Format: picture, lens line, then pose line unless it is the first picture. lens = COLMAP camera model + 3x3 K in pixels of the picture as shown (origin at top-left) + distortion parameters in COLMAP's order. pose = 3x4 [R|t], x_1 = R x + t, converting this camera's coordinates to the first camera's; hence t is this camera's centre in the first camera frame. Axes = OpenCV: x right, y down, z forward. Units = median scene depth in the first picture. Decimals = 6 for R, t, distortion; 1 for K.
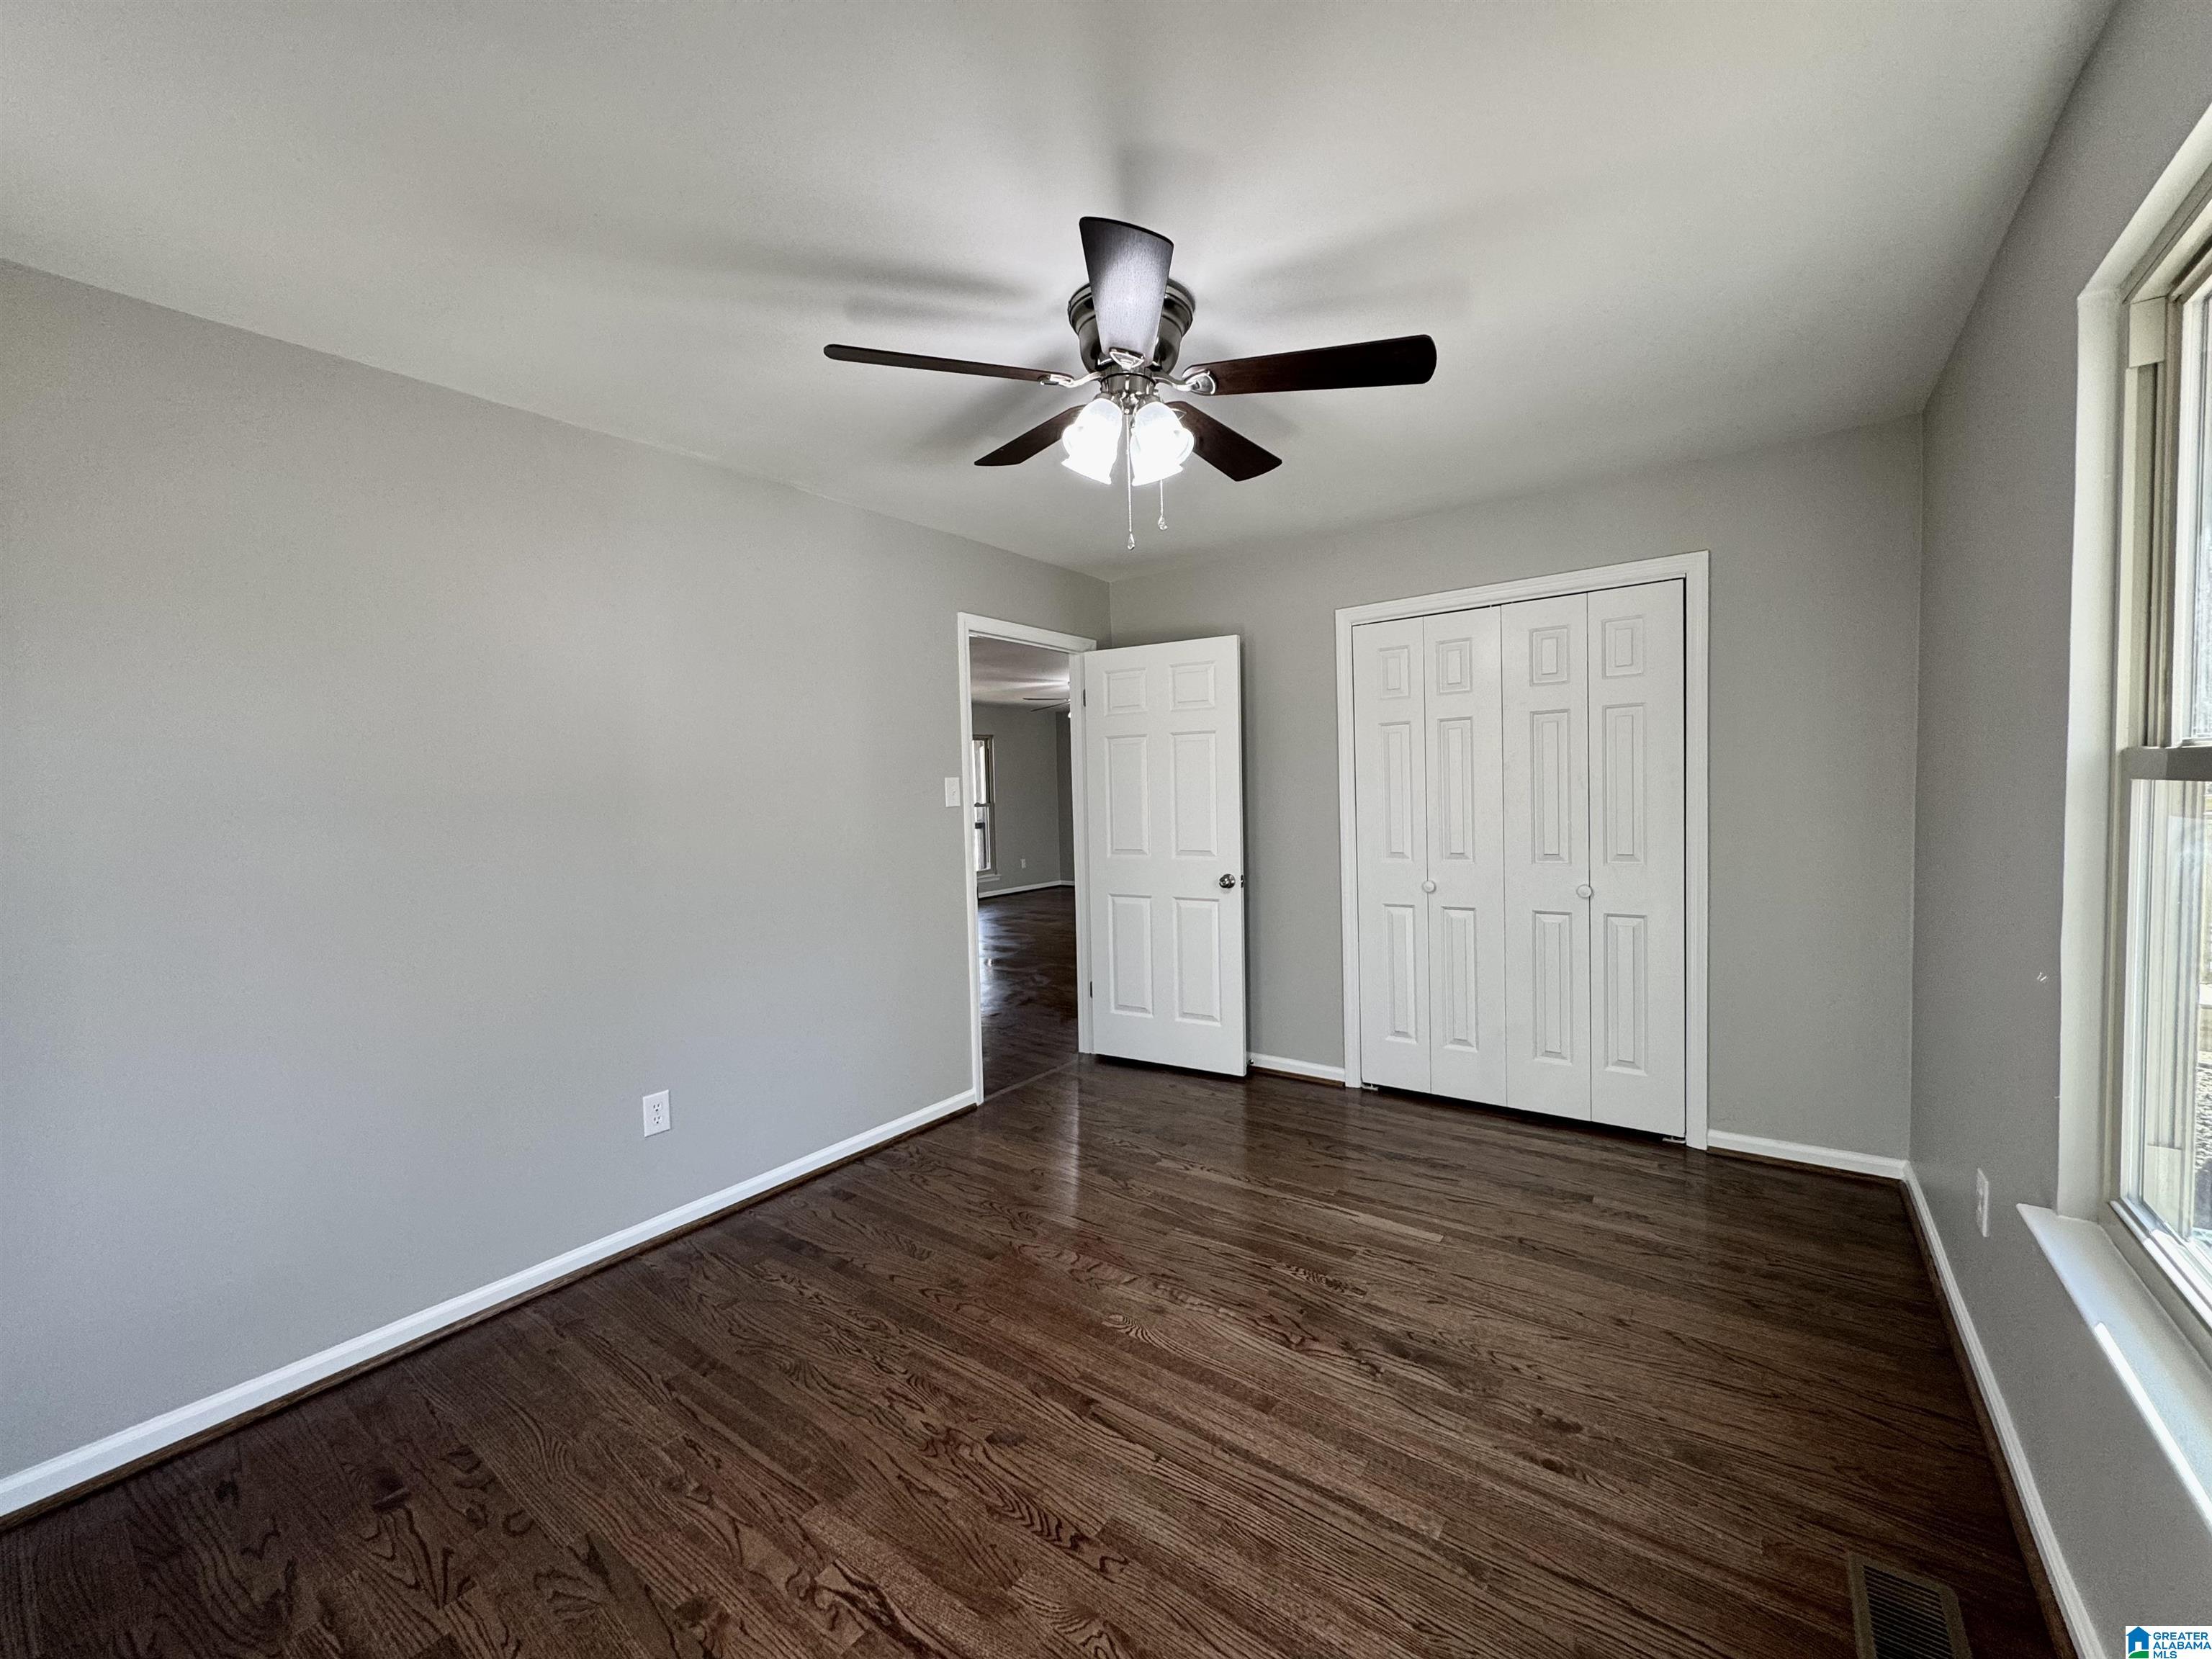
lens RADIAL K [[877.0, 0, 1104.8], [0, 877.0, 827.6], [0, 0, 1]] dist [-0.000669, 0.000789]
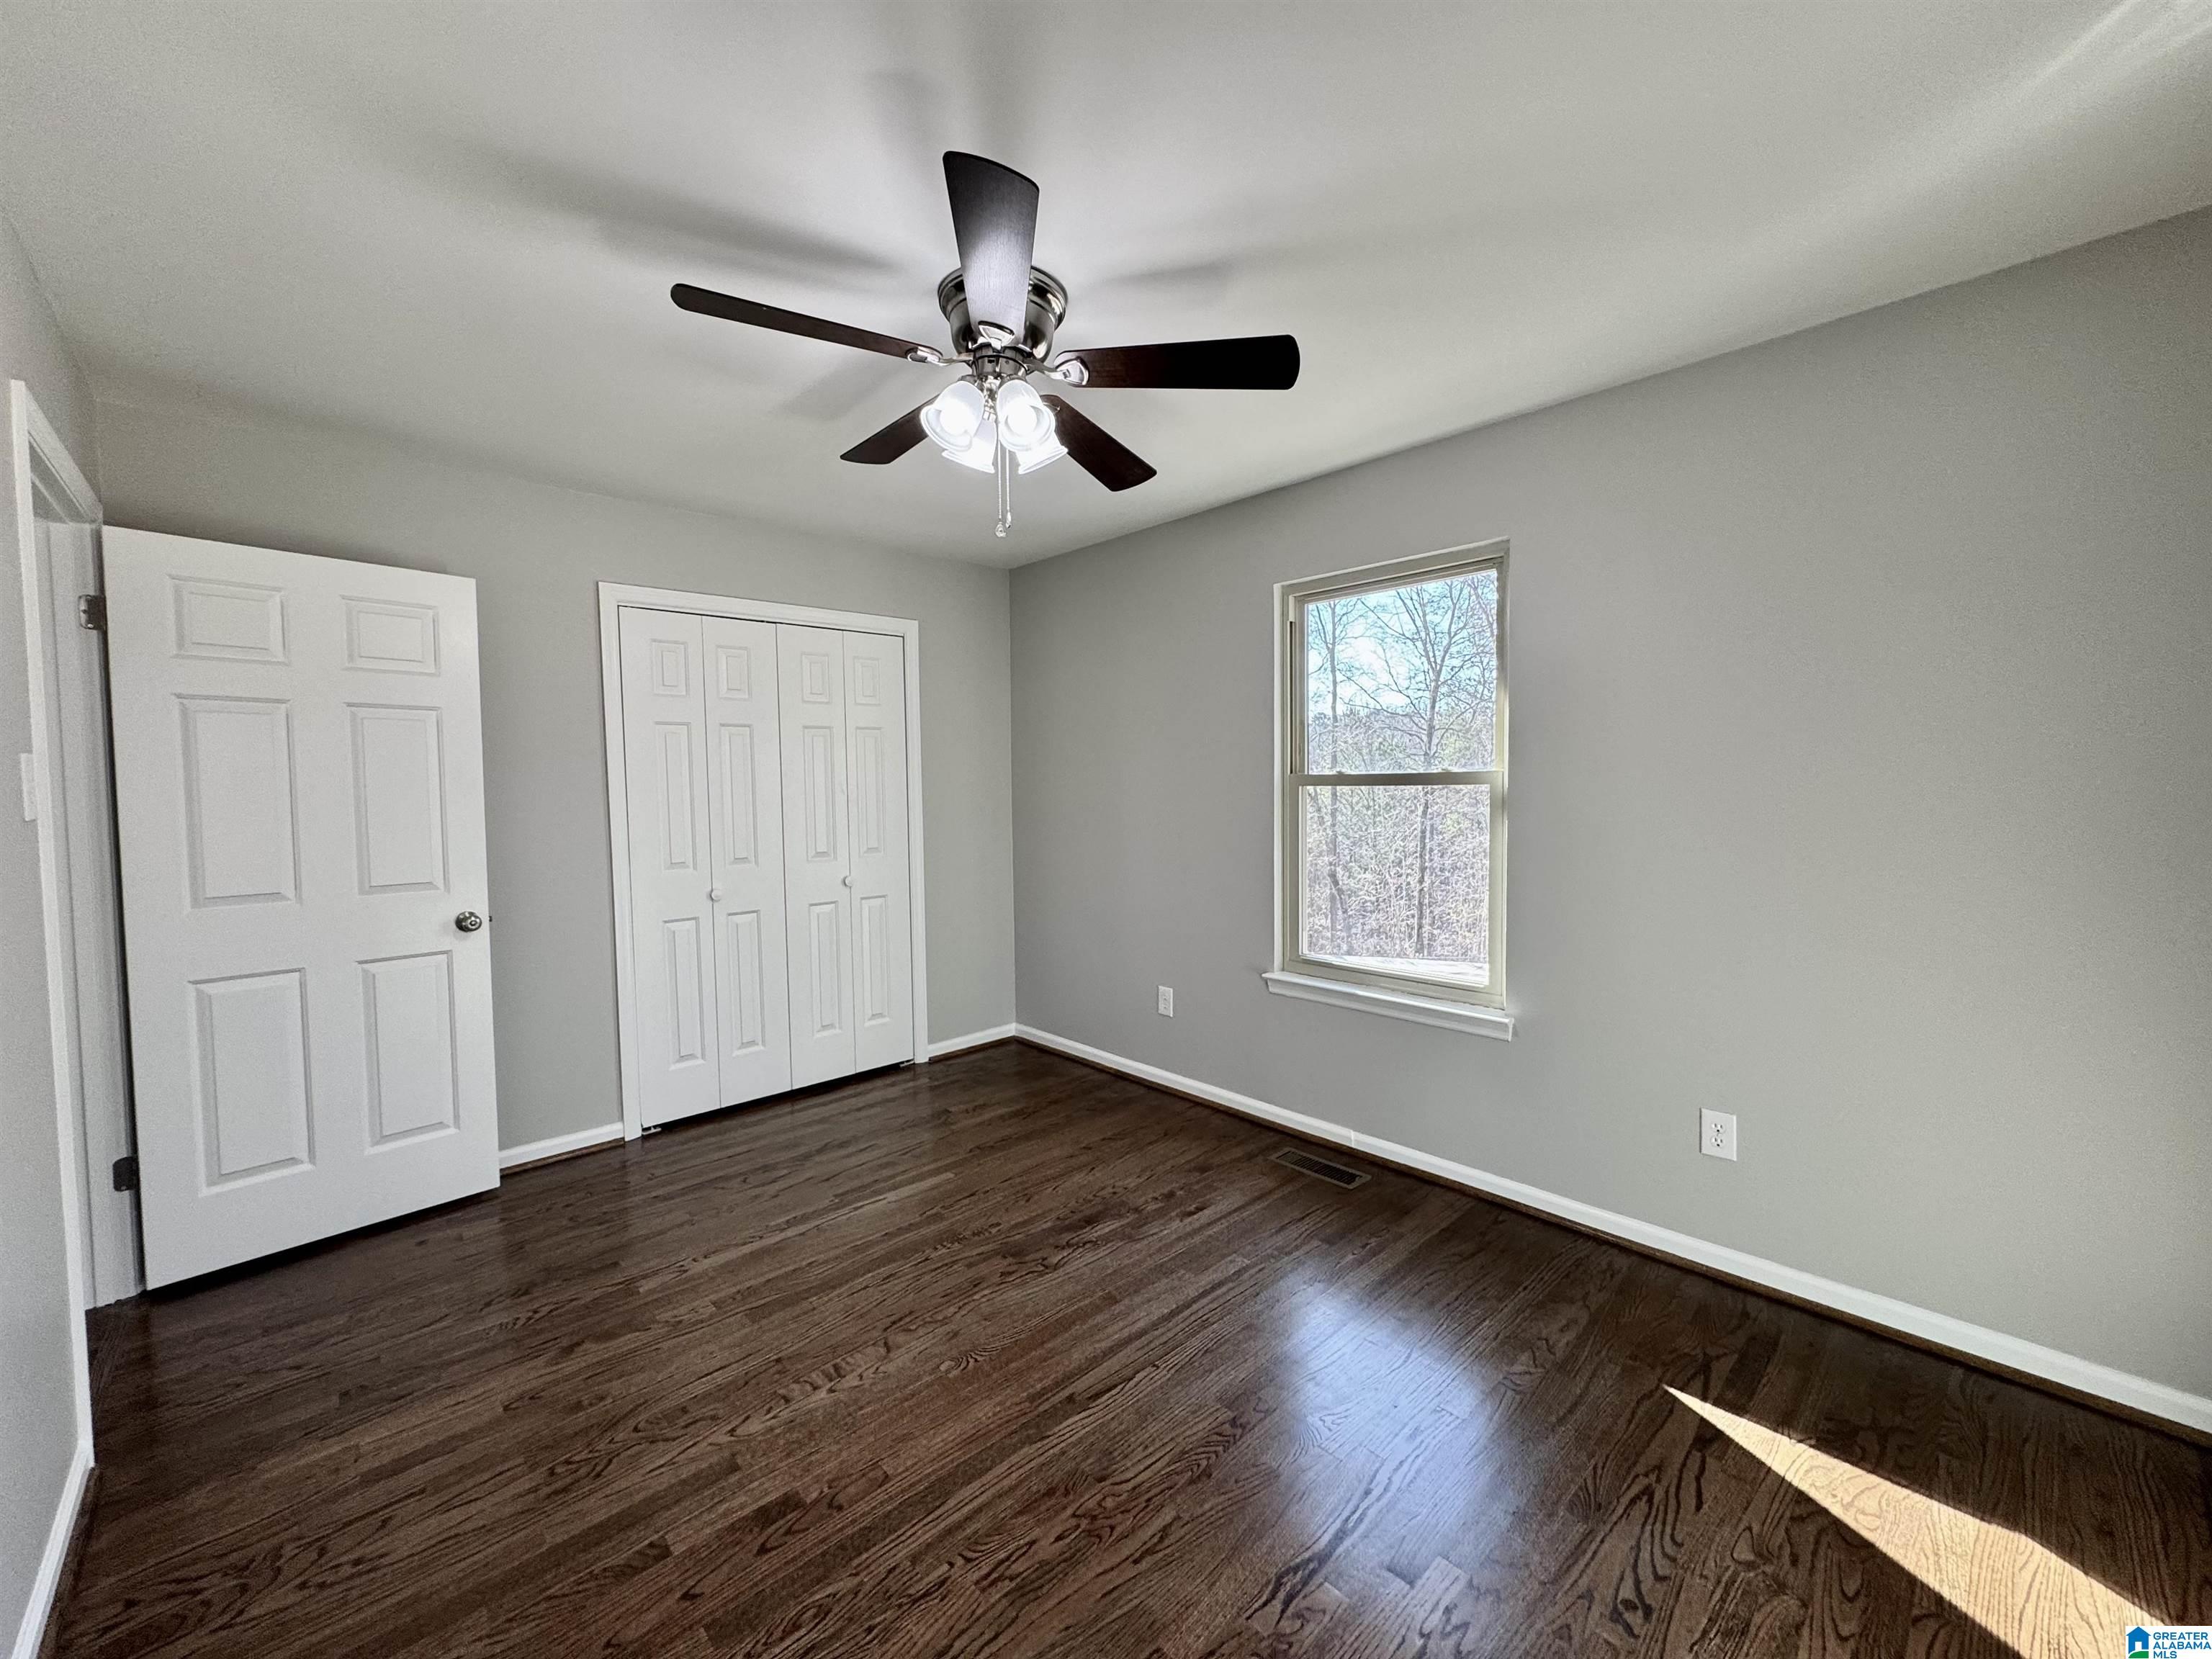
lens RADIAL K [[881.5, 0, 1104.5], [0, 881.5, 829.9], [0, 0, 1]] dist [-0.002329, -0.000087]
pose [[0.179577, -0.024476, 0.983439, -0.765328], [0.048588, 0.998691, 0.015983, 0.001316], [-0.982543, 0.044913, 0.180531, 0.597005]]
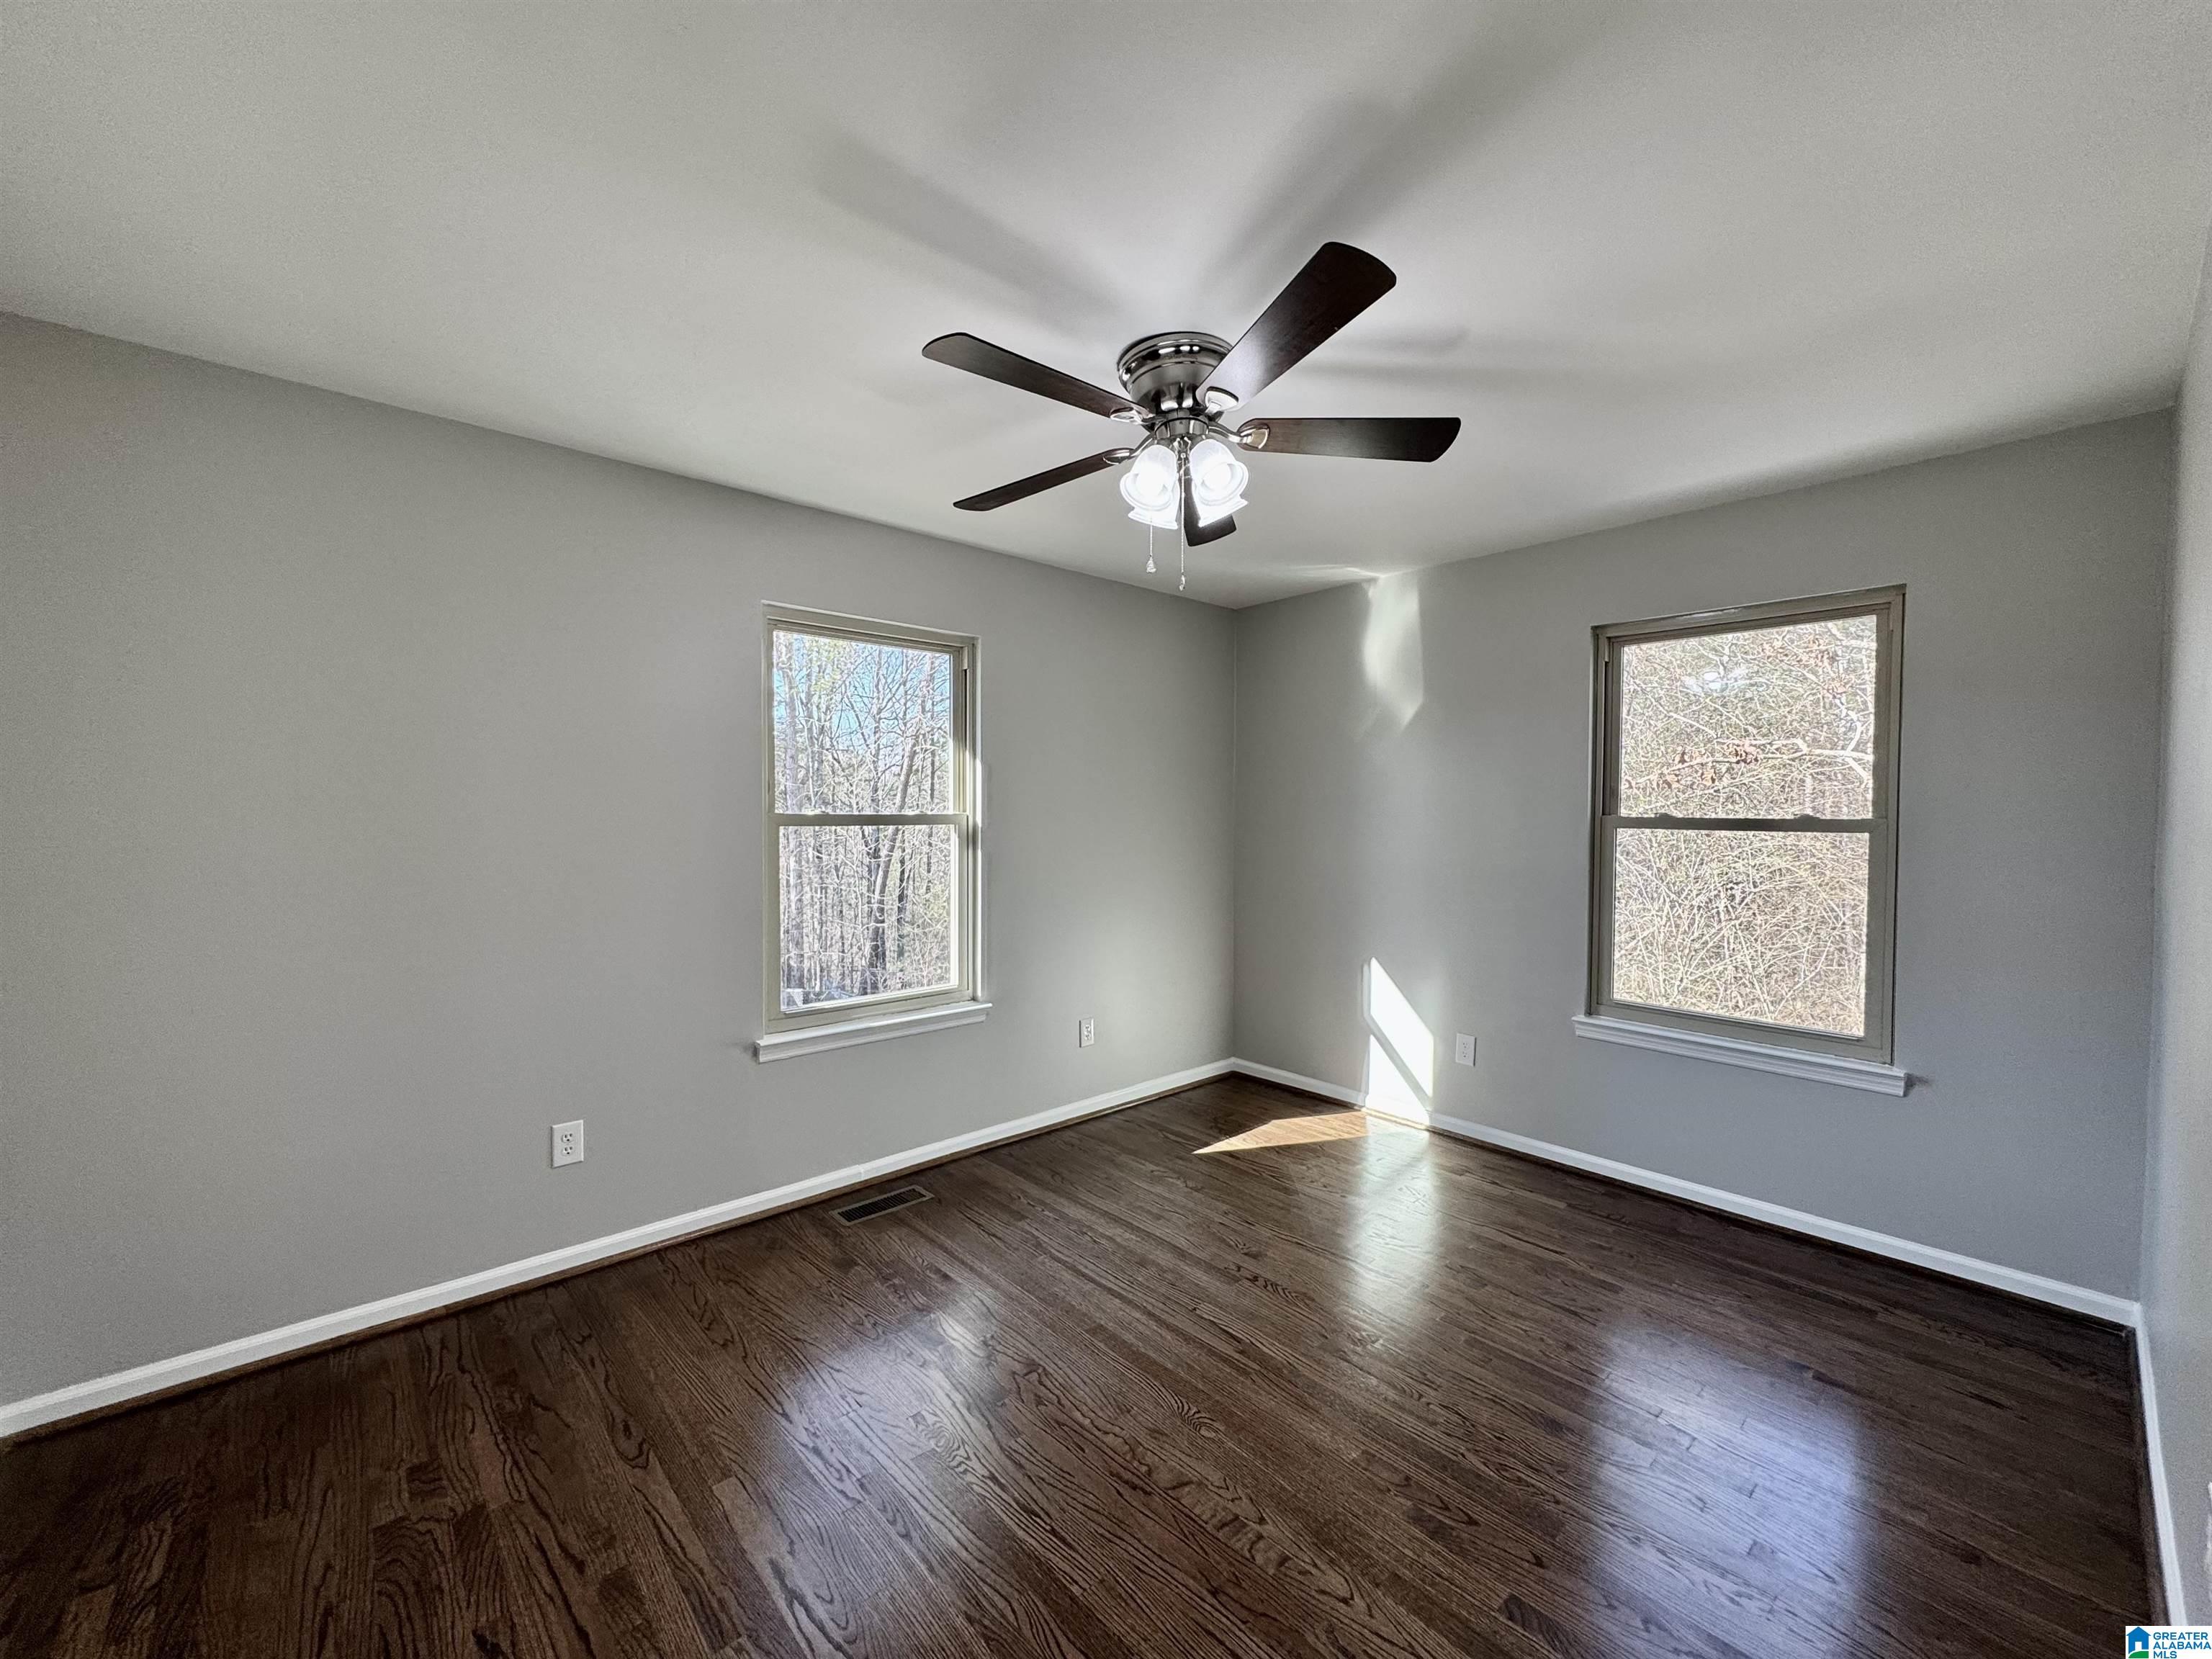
lens RADIAL K [[877.9, 0, 1107.1], [0, 877.9, 827.9], [0, 0, 1]] dist [-0.001213, 0.001124]
pose [[-0.980455, 0.020184, 0.195706, -0.065558], [0.031809, 0.997899, 0.056439, -0.084471], [-0.194156, 0.061561, -0.979037, 1.680348]]
